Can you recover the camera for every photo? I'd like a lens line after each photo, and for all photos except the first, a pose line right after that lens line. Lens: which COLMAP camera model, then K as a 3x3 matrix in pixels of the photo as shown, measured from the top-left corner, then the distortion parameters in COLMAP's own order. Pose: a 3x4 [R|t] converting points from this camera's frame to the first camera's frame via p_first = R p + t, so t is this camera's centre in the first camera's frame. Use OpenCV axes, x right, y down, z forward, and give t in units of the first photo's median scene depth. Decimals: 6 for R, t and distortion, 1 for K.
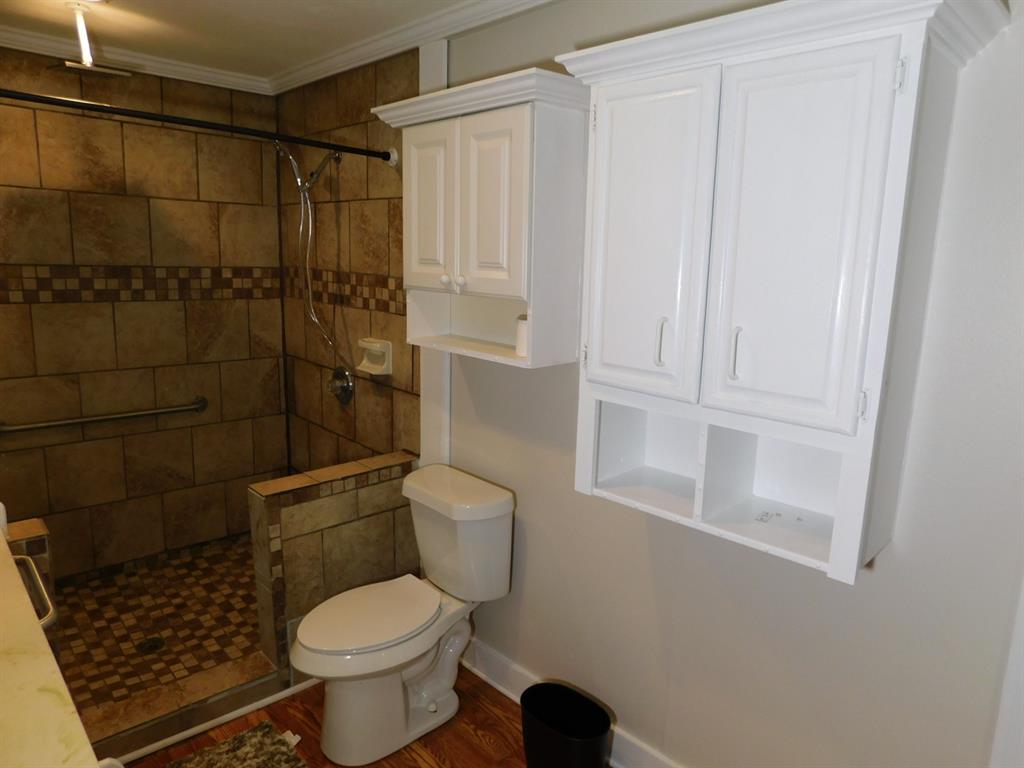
lens RADIAL K [[674.4, 0, 514.3], [0, 674.4, 378.8], [0, 0, 1]] dist [-0.073018, 0.052878]
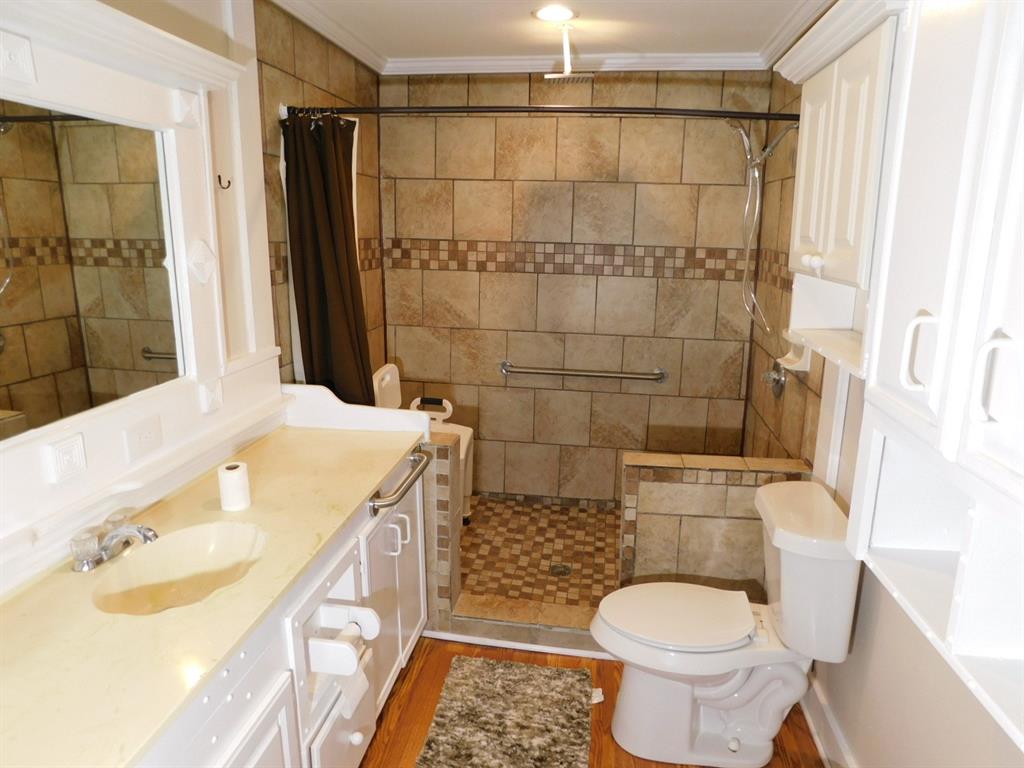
lens RADIAL K [[674.4, 0, 514.3], [0, 674.4, 378.8], [0, 0, 1]] dist [-0.073018, 0.052878]
pose [[0.625827, 0.152538, -0.764900, 0.236405], [-0.140088, 0.986725, 0.082156, -0.014666], [0.767278, 0.055738, 0.638888, 0.151135]]
